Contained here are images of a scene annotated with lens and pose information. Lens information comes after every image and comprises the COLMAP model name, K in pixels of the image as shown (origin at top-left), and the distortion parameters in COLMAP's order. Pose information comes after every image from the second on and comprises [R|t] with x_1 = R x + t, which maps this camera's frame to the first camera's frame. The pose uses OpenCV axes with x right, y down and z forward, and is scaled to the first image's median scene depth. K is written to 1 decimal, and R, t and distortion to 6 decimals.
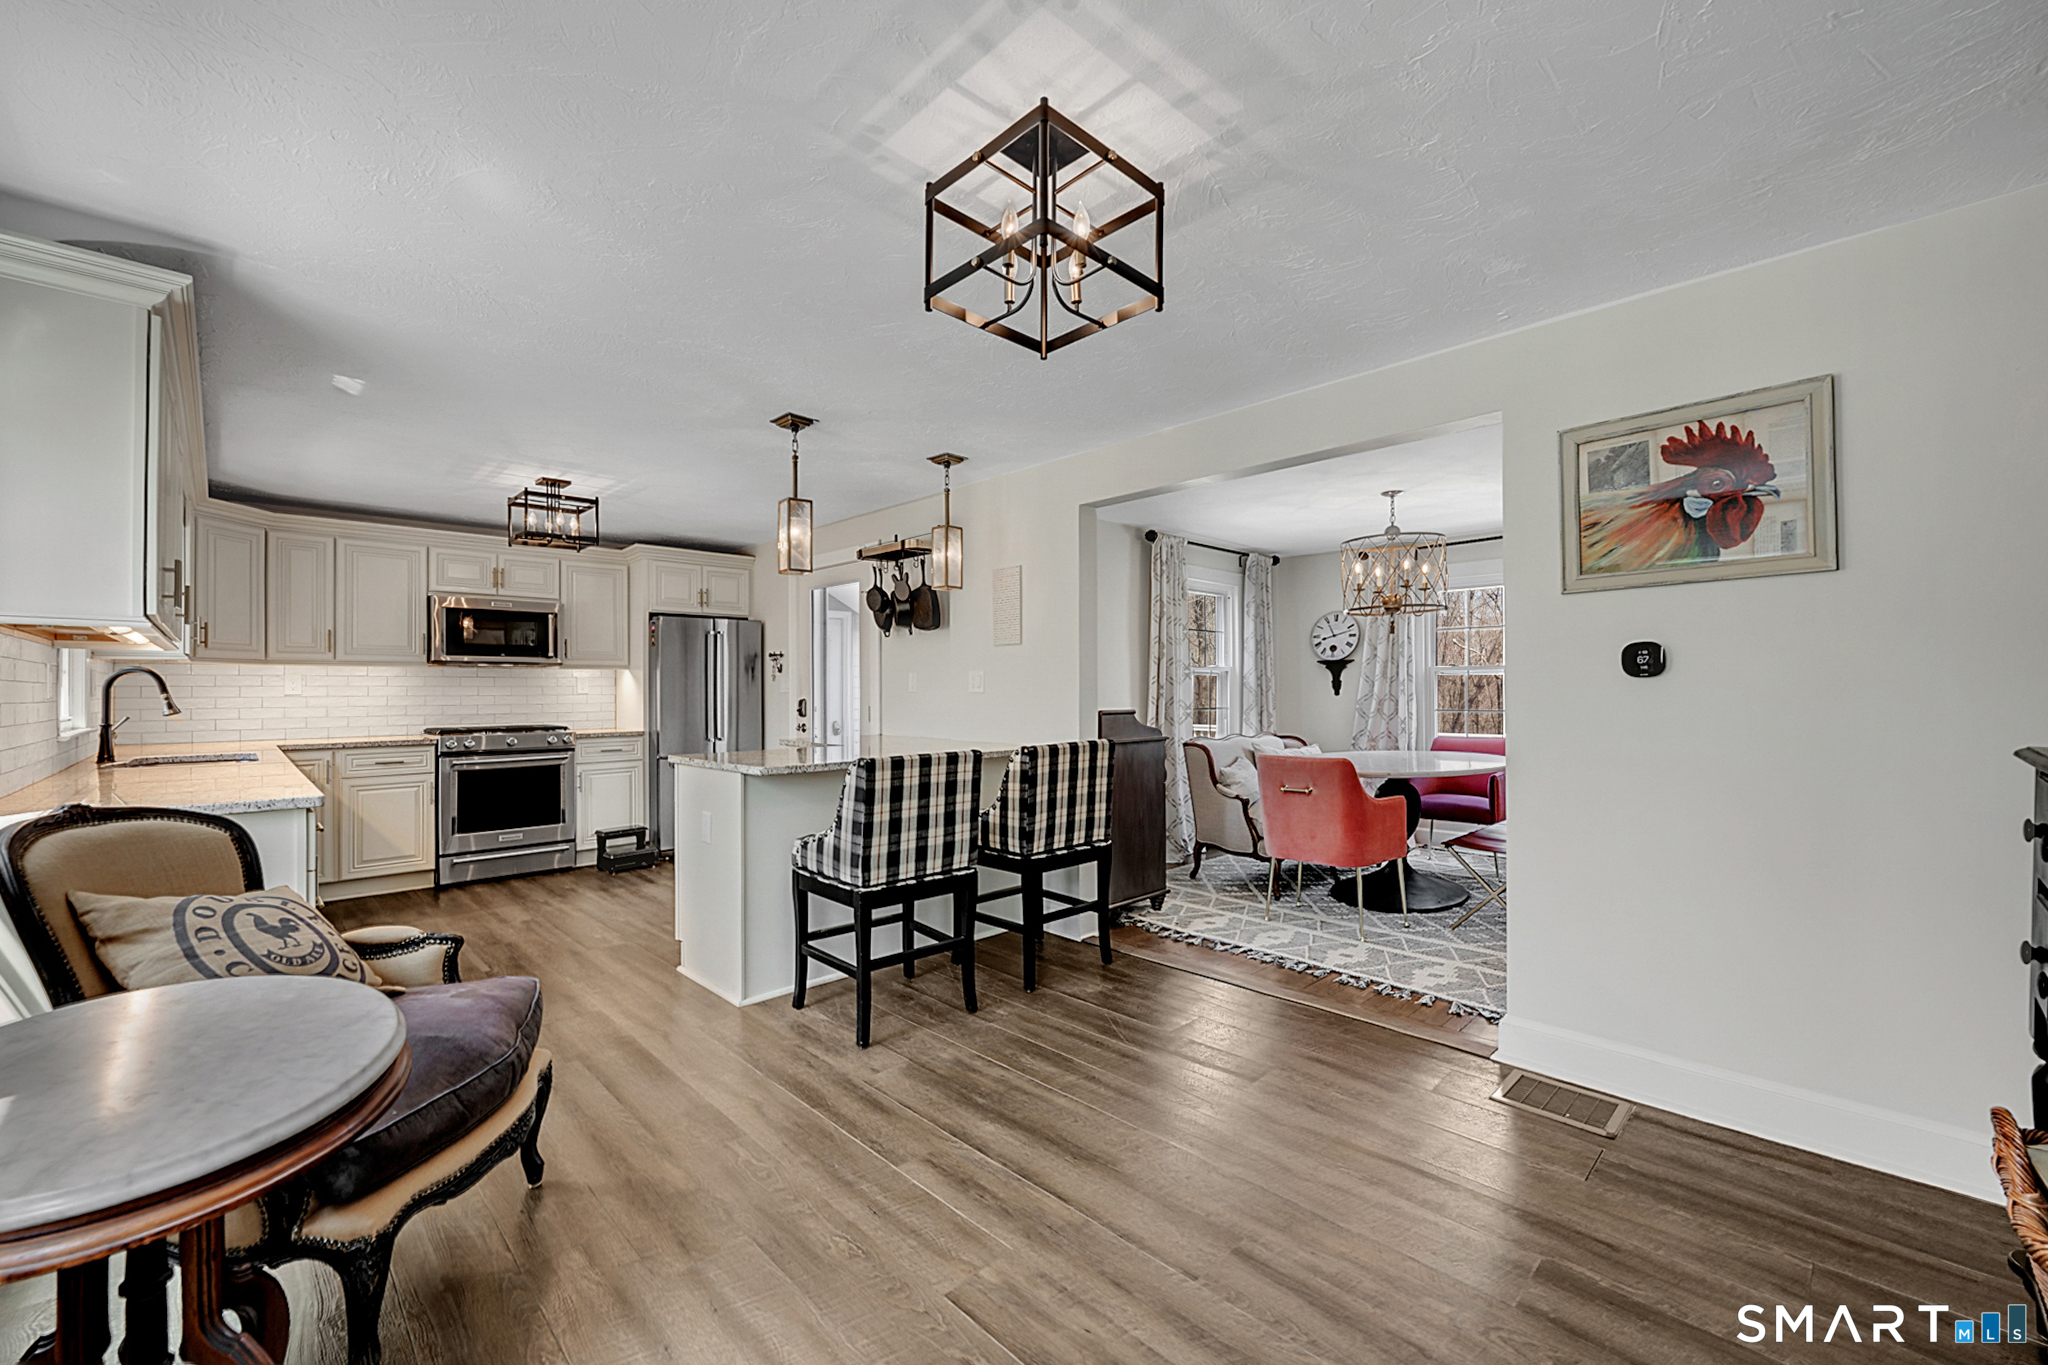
lens RADIAL K [[827.6, 0, 1022.0], [0, 827.6, 688.4], [0, 0, 1]] dist [0.009847, -0.000216]
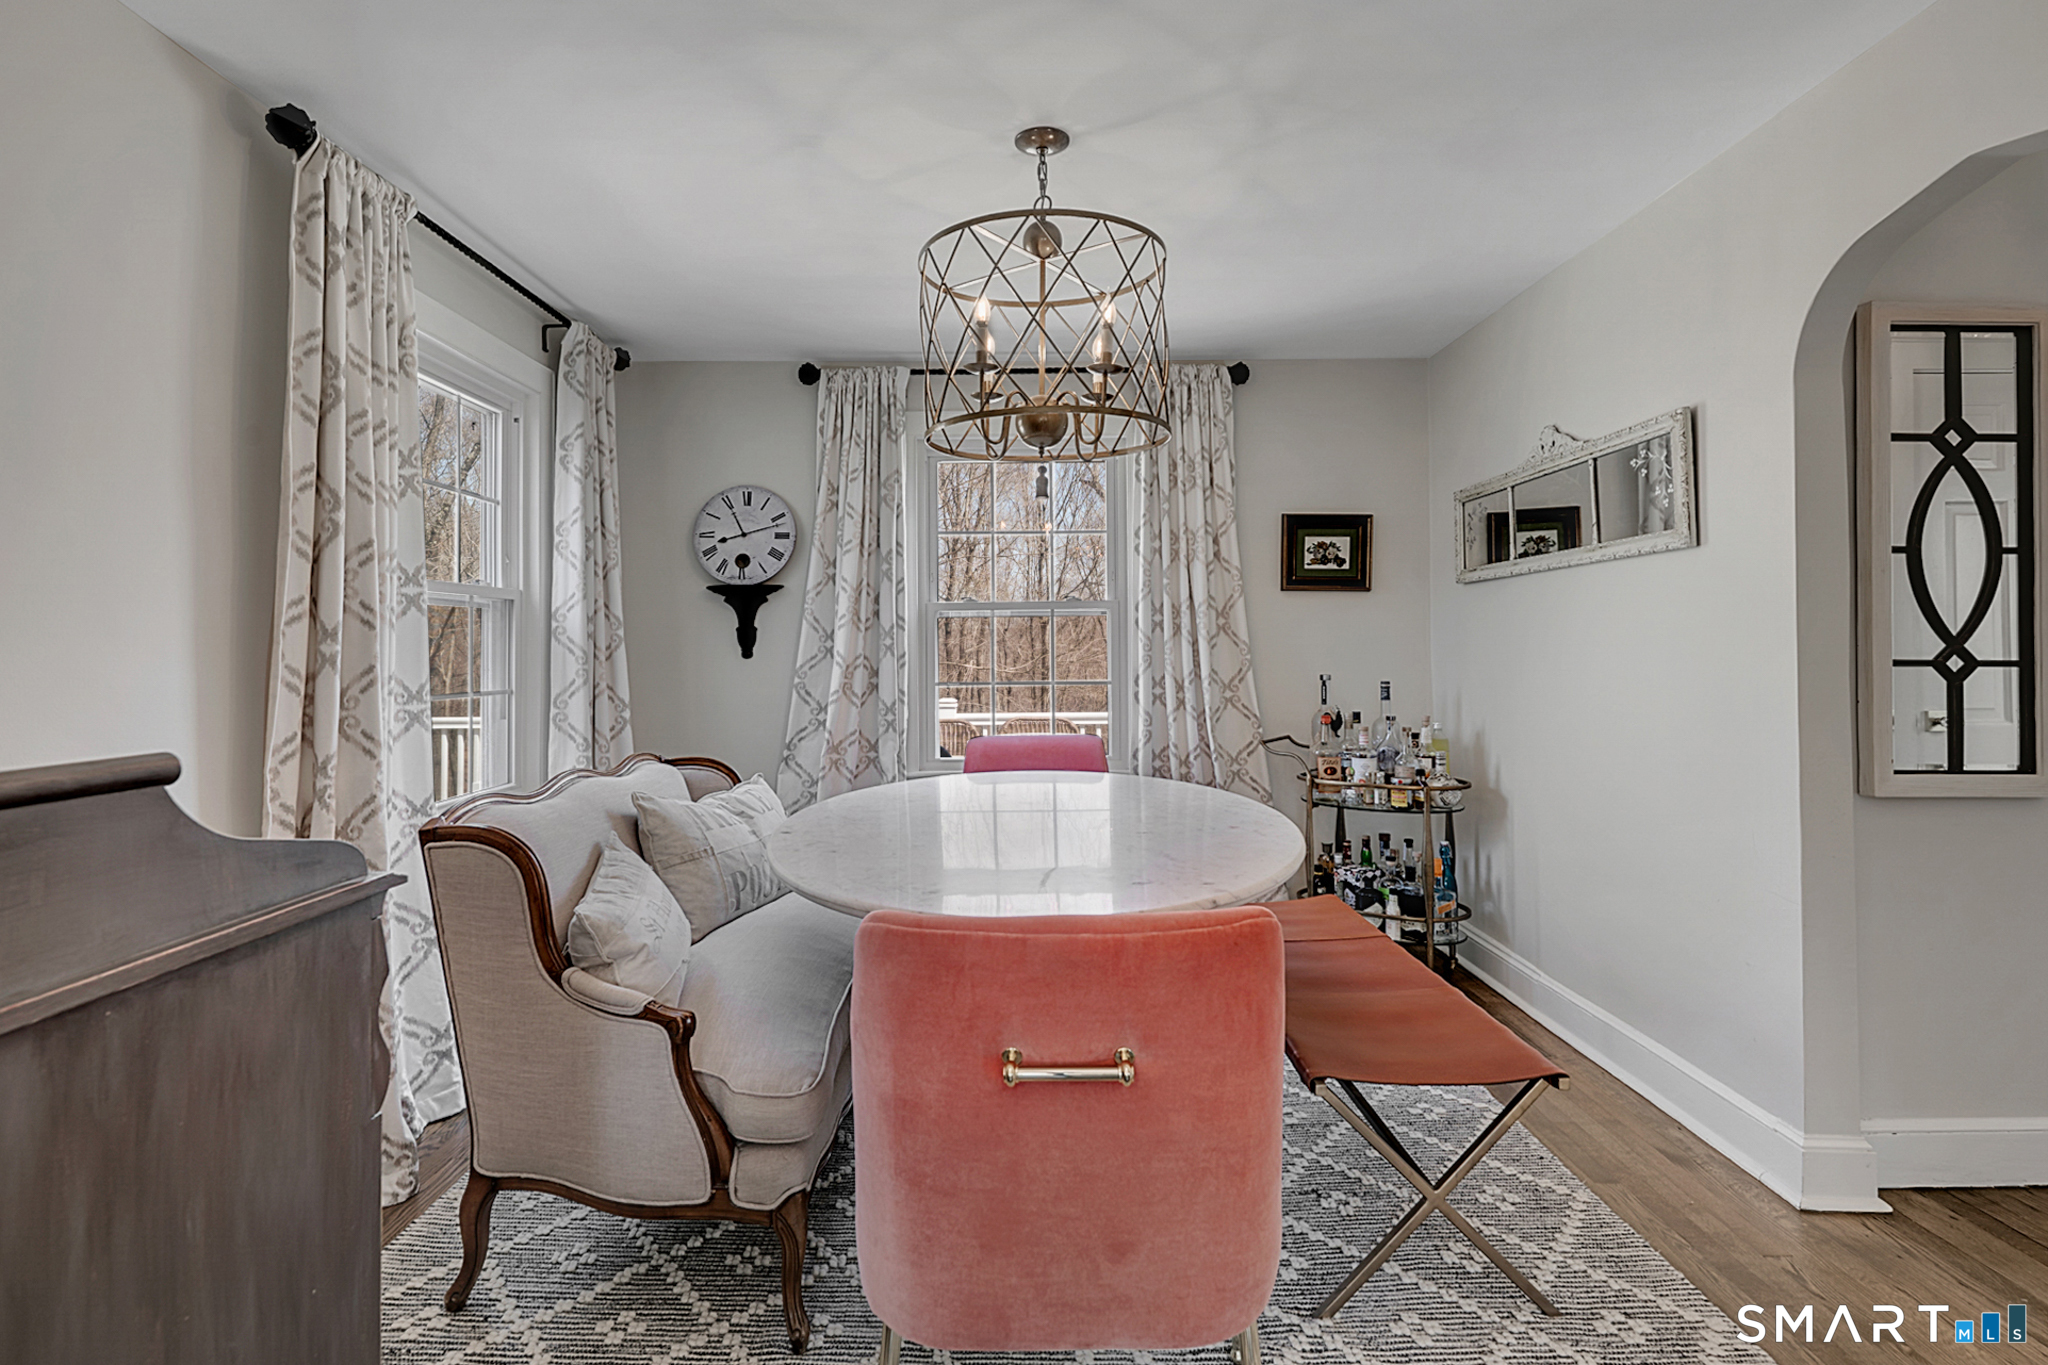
lens RADIAL K [[1009.0, 0, 1017.2], [0, 1009.0, 635.5], [0, 0, 1]] dist [0.000094, 0.000057]
pose [[0.703878, 0.010717, 0.710240, 0.081807], [-0.000856, 0.999898, -0.014239, 0.004043], [-0.710321, 0.009414, 0.703815, 0.544939]]
